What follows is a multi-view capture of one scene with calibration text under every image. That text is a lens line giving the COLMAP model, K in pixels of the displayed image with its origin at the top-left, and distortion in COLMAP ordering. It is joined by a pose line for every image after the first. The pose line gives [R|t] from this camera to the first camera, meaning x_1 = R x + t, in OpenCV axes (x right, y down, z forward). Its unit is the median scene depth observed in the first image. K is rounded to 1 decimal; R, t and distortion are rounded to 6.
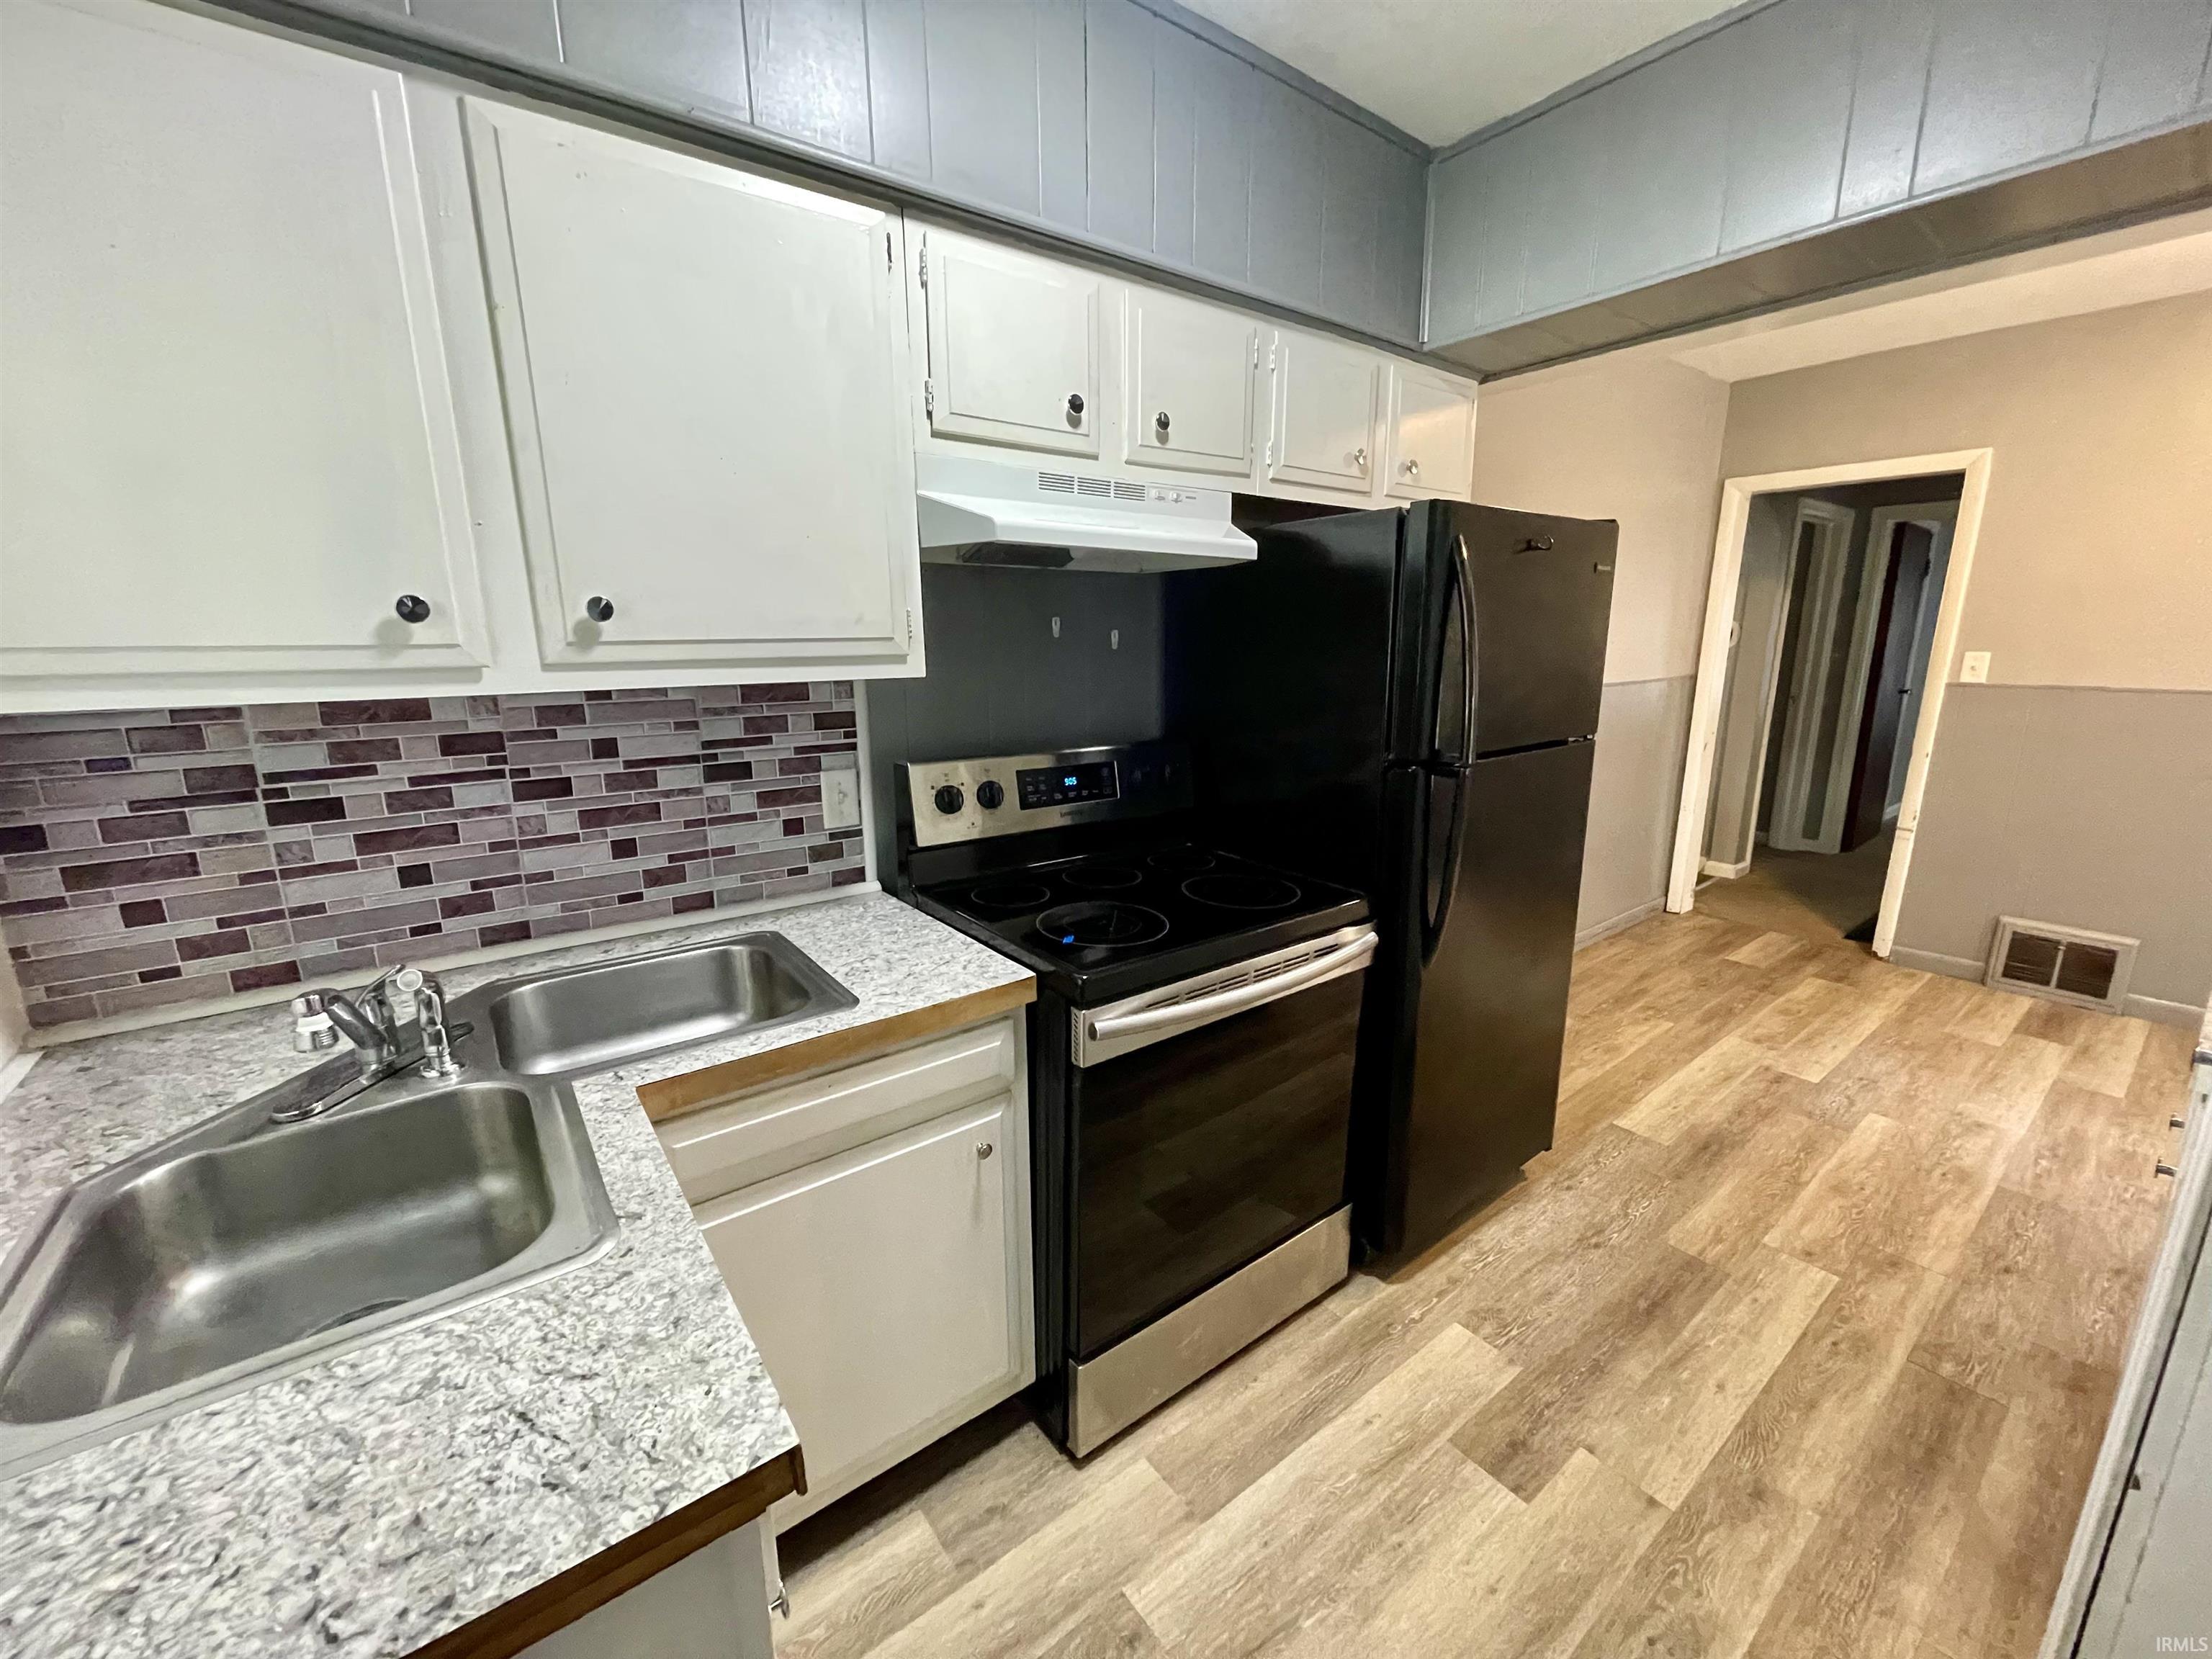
lens RADIAL K [[893.5, 0, 1093.3], [0, 893.5, 824.3], [0, 0, 1]] dist [-0.001056, 0.000471]
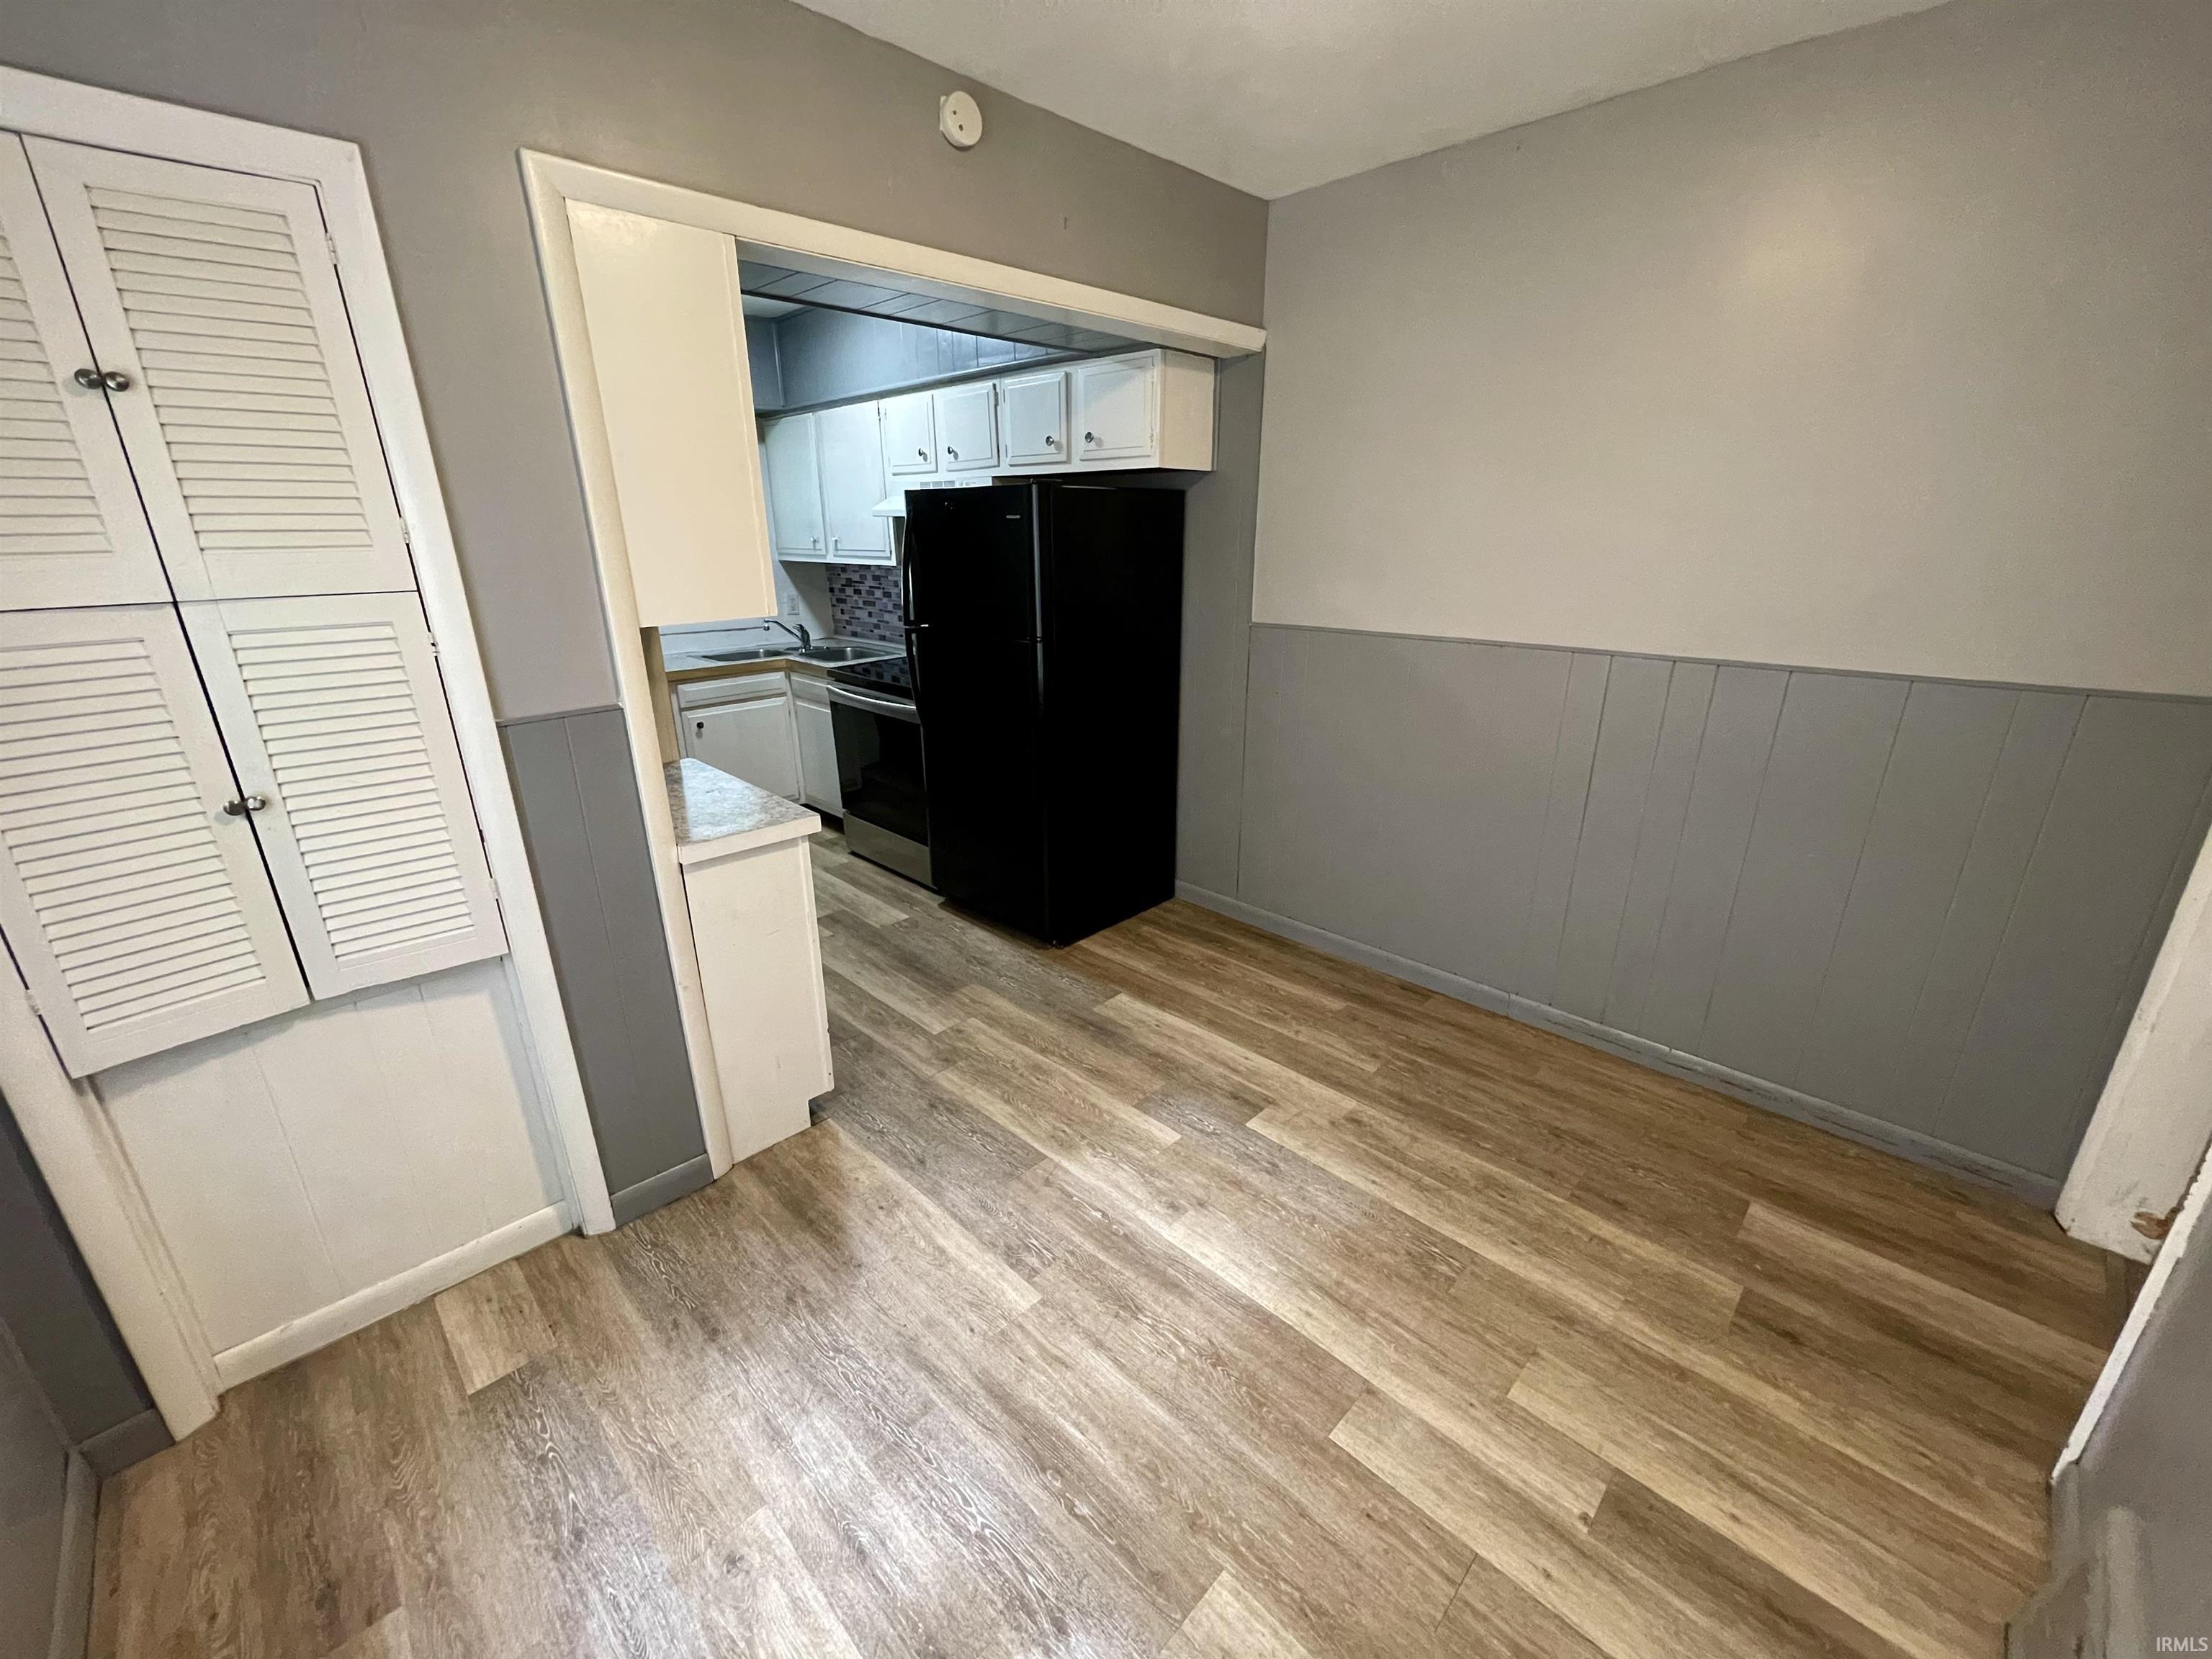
lens RADIAL K [[893.5, 0, 1105.2], [0, 893.5, 830.8], [0, 0, 1]] dist [-0.001056, 0.000471]
pose [[0.143487, 0.332199, -0.932231, 2.528705], [-0.199574, 0.932339, 0.301519, -0.338856], [0.969320, 0.142785, 0.200077, 1.122537]]
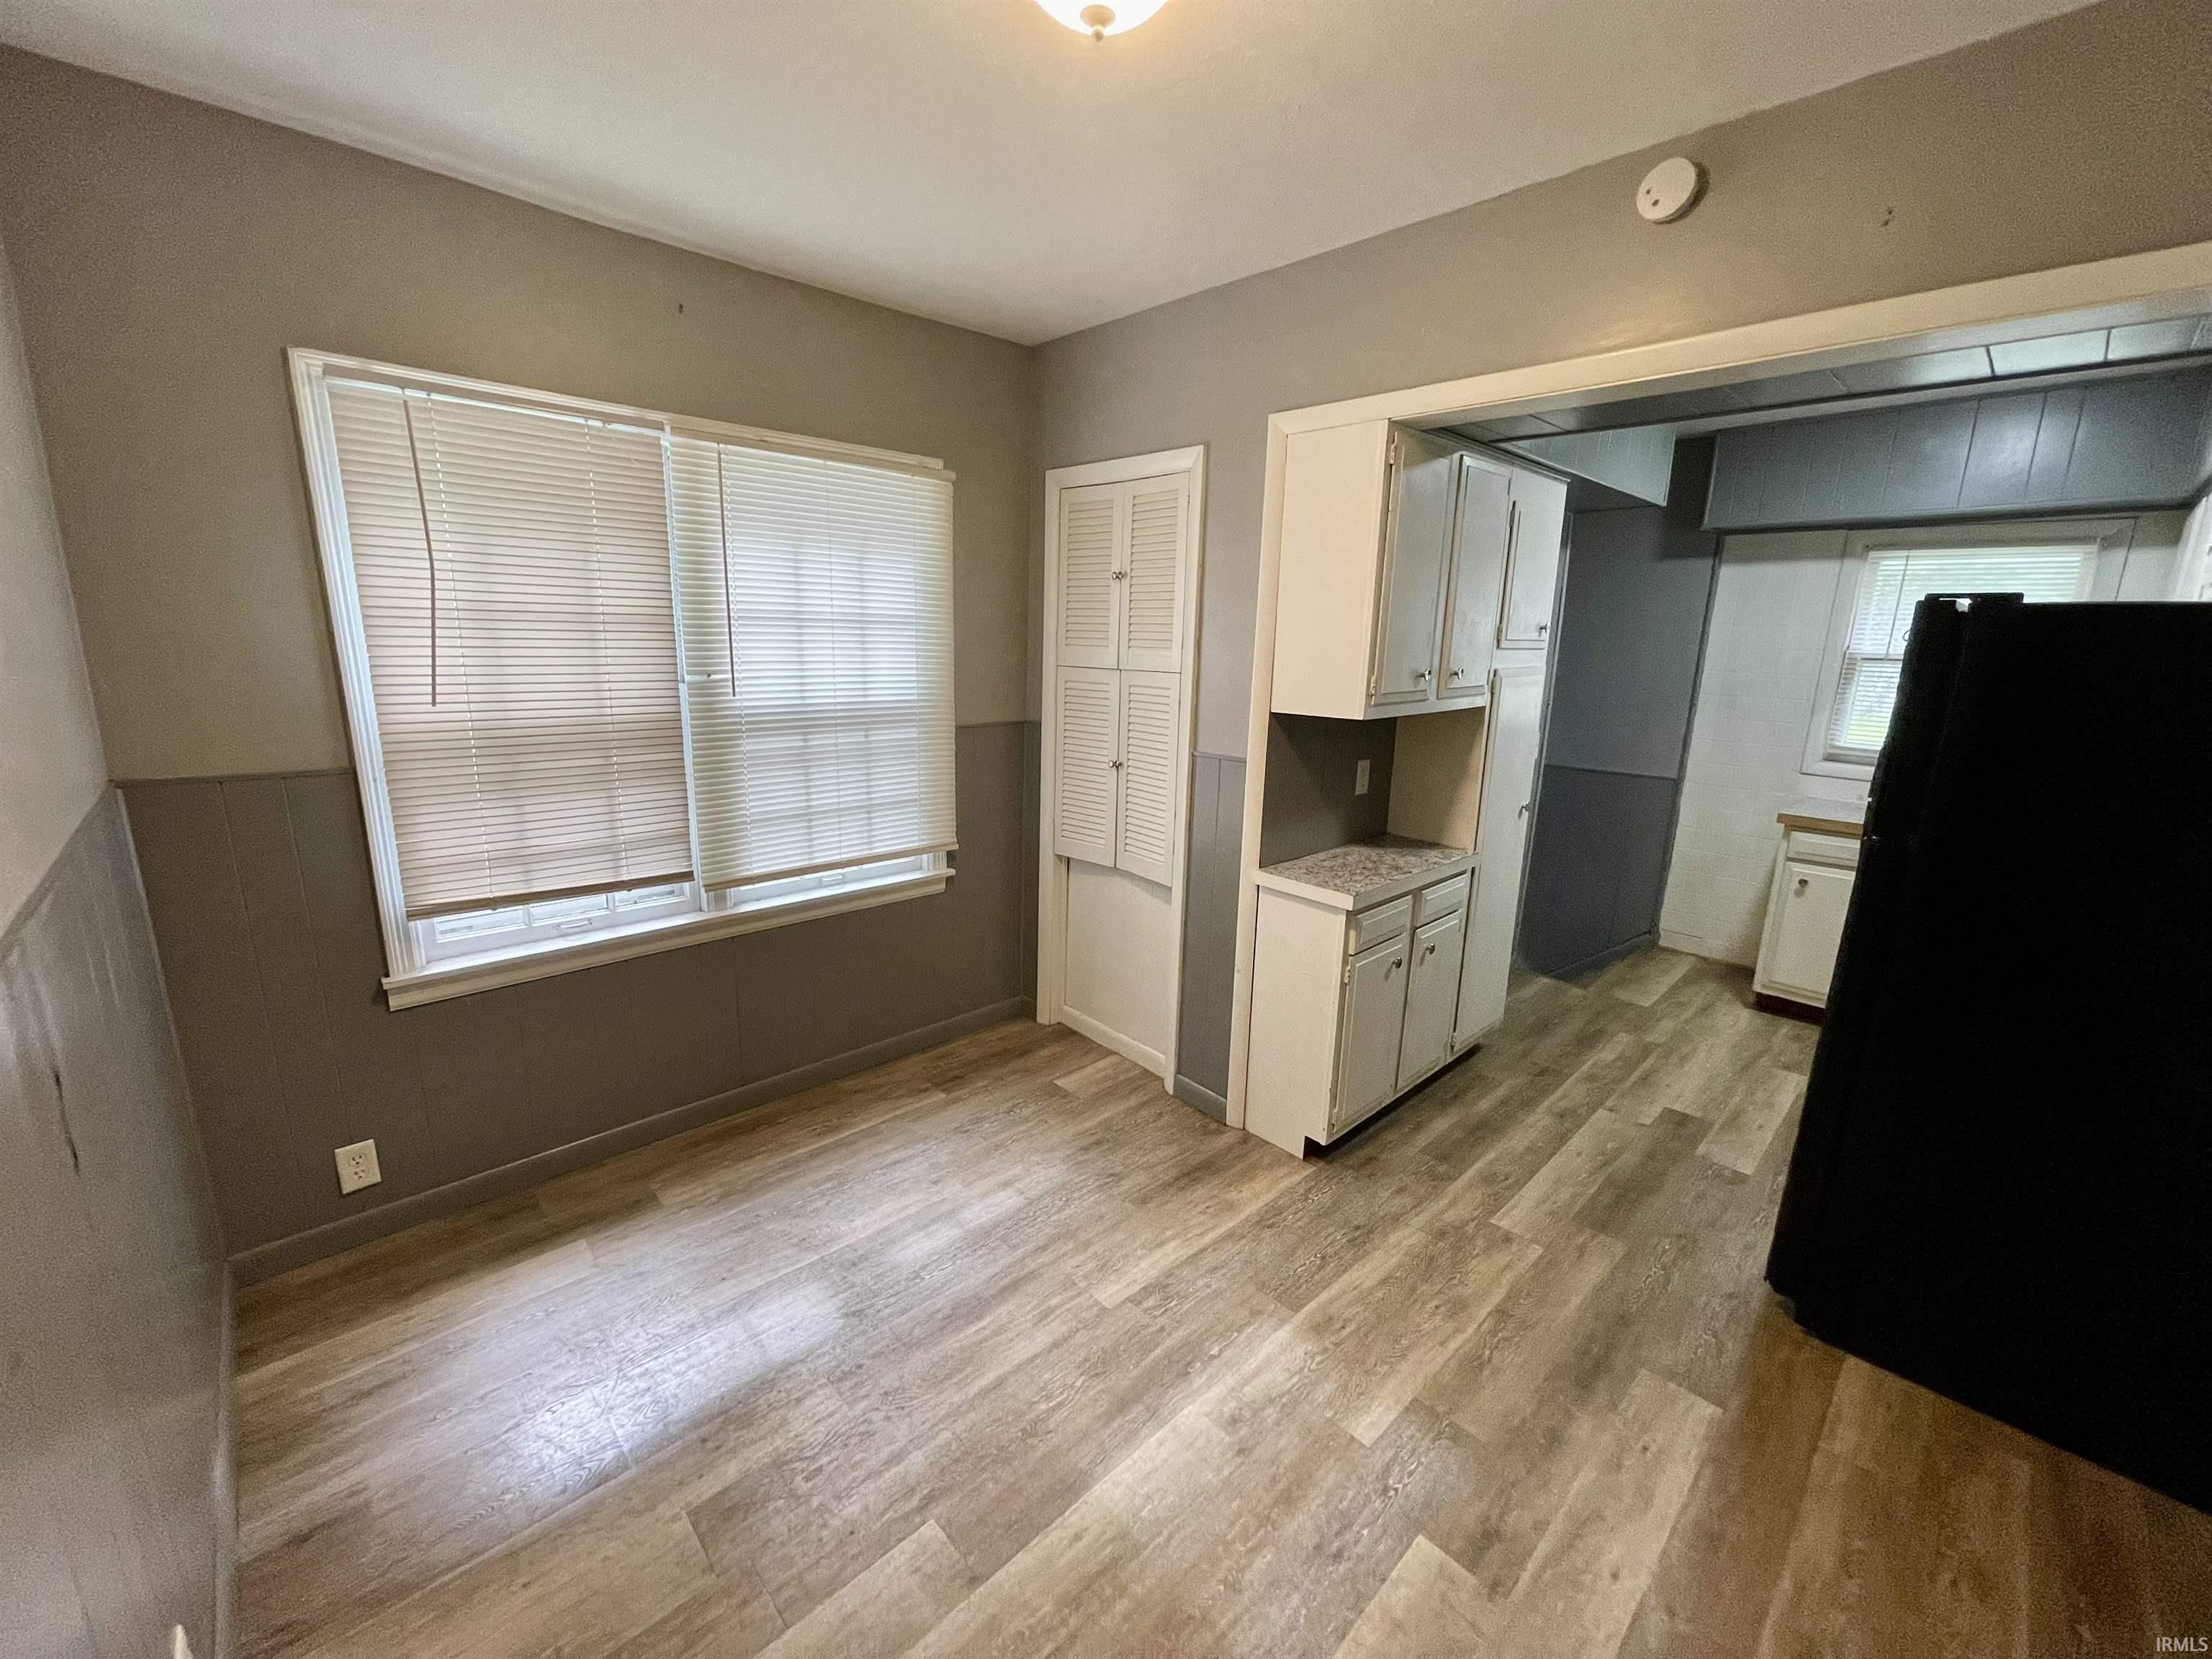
lens RADIAL K [[893.5, 0, 1091.9], [0, 893.5, 831.9], [0, 0, 1]] dist [-0.001056, 0.000471]
pose [[-0.993933, 0.007370, -0.109736, 1.821170], [-0.039414, 0.907614, 0.417951, -0.570691], [0.102678, 0.419741, -0.901818, 2.205177]]
